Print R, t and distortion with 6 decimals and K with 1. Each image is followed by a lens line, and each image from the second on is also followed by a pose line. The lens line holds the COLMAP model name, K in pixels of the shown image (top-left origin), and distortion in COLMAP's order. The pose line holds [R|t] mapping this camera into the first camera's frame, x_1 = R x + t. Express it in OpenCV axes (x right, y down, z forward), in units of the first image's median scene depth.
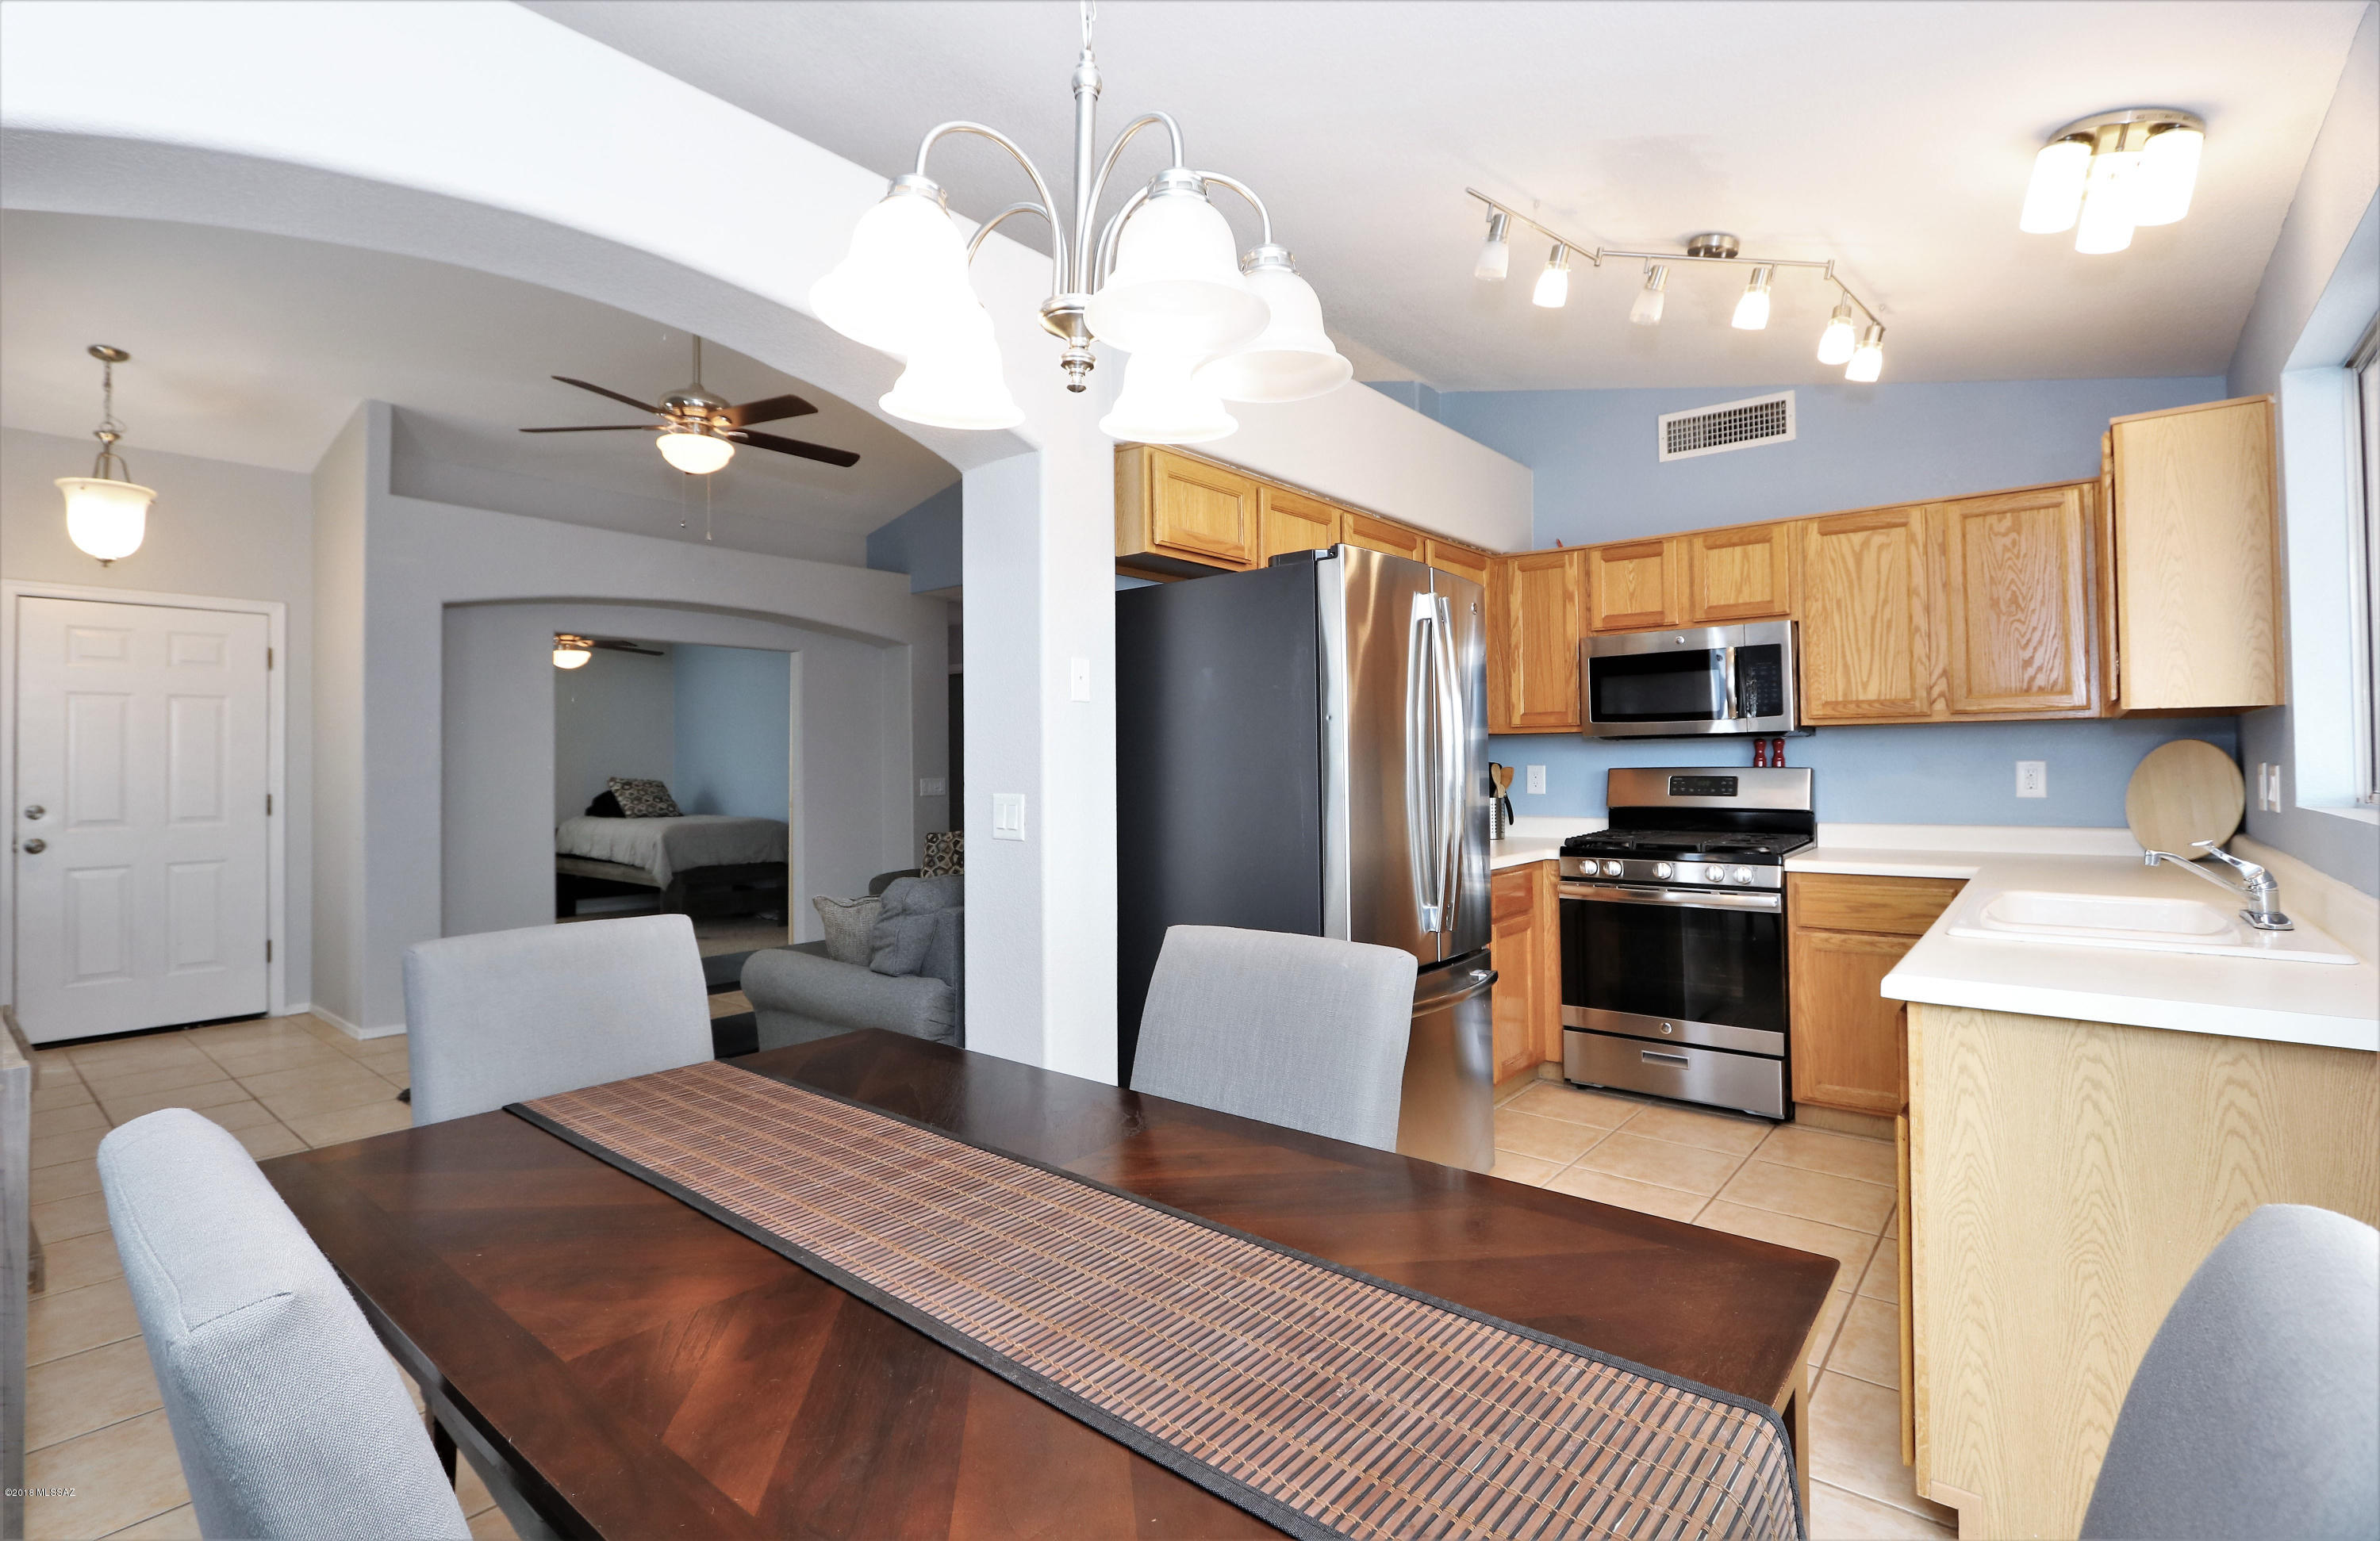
lens RADIAL K [[1116.1, 0, 1134.1], [0, 1116.1, 735.8], [0, 0, 1]] dist [-0.022876, 0.001473]
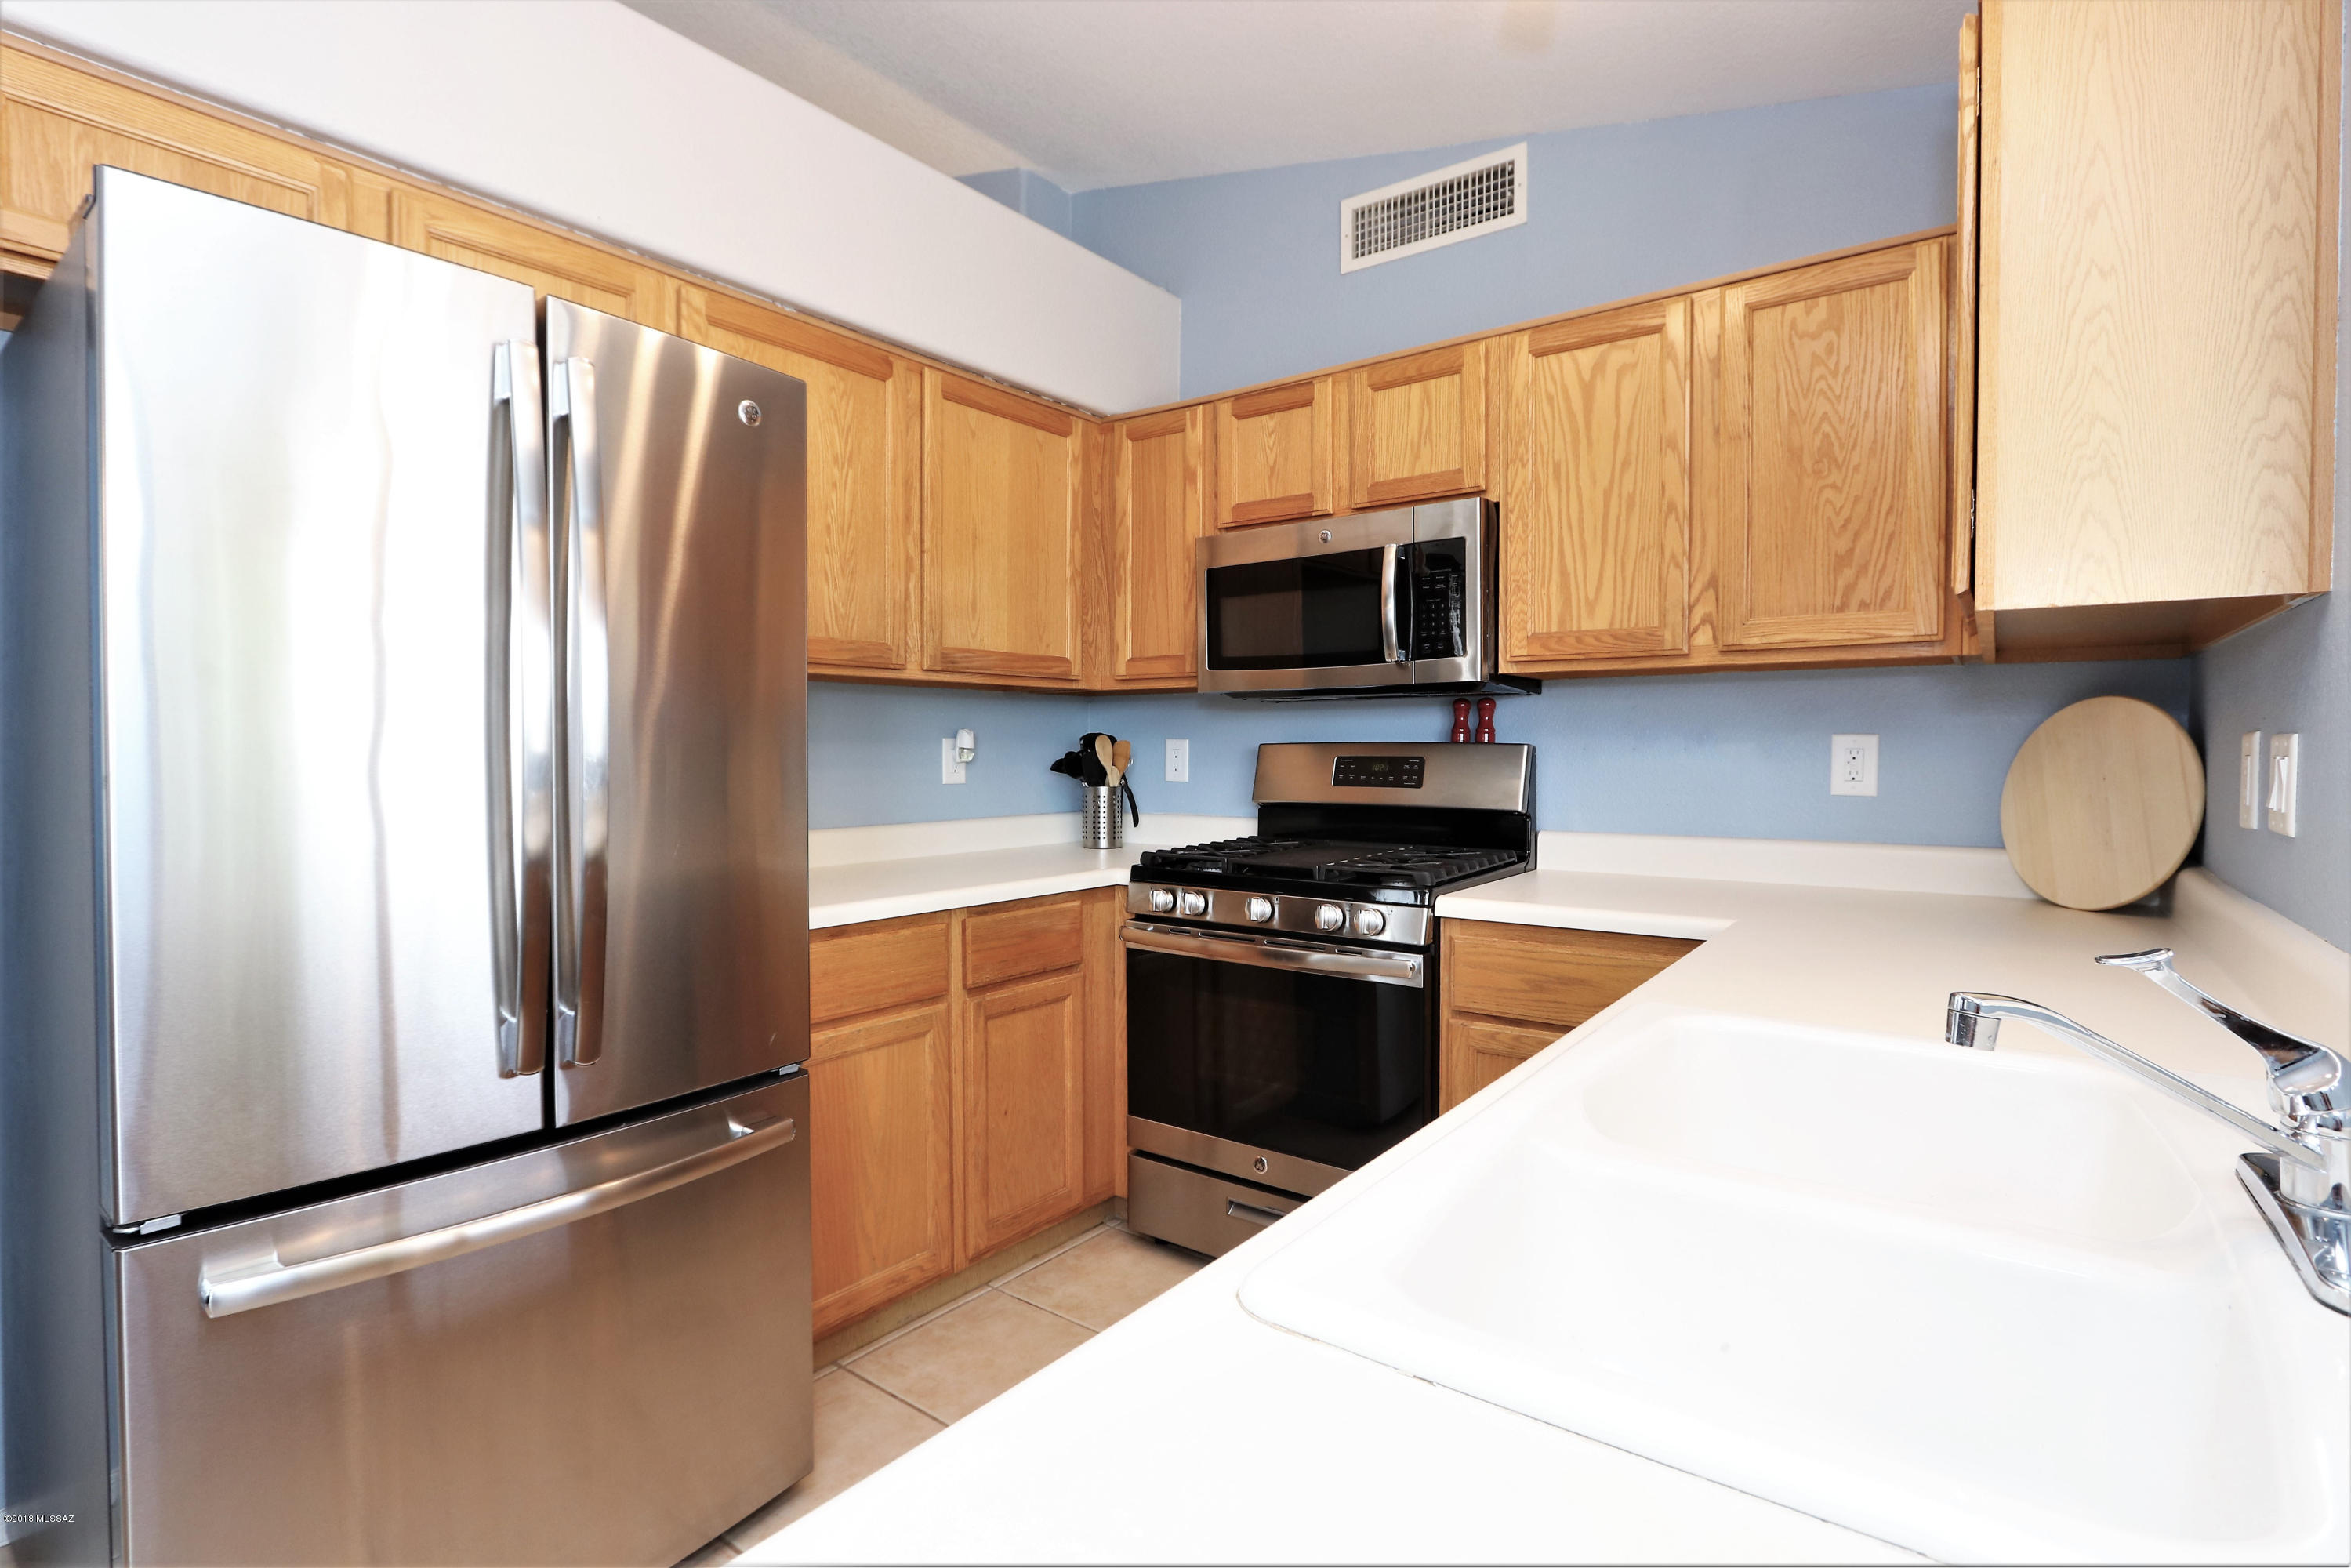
lens RADIAL K [[1113.6, 0, 1146.2], [0, 1113.6, 774.9], [0, 0, 1]] dist [-0.024448, 0.003294]
pose [[0.998823, 0.007910, 0.047859, 0.387992], [-0.010243, 0.998761, 0.048707, 0.019017], [-0.047414, -0.049140, 0.997666, 0.403215]]
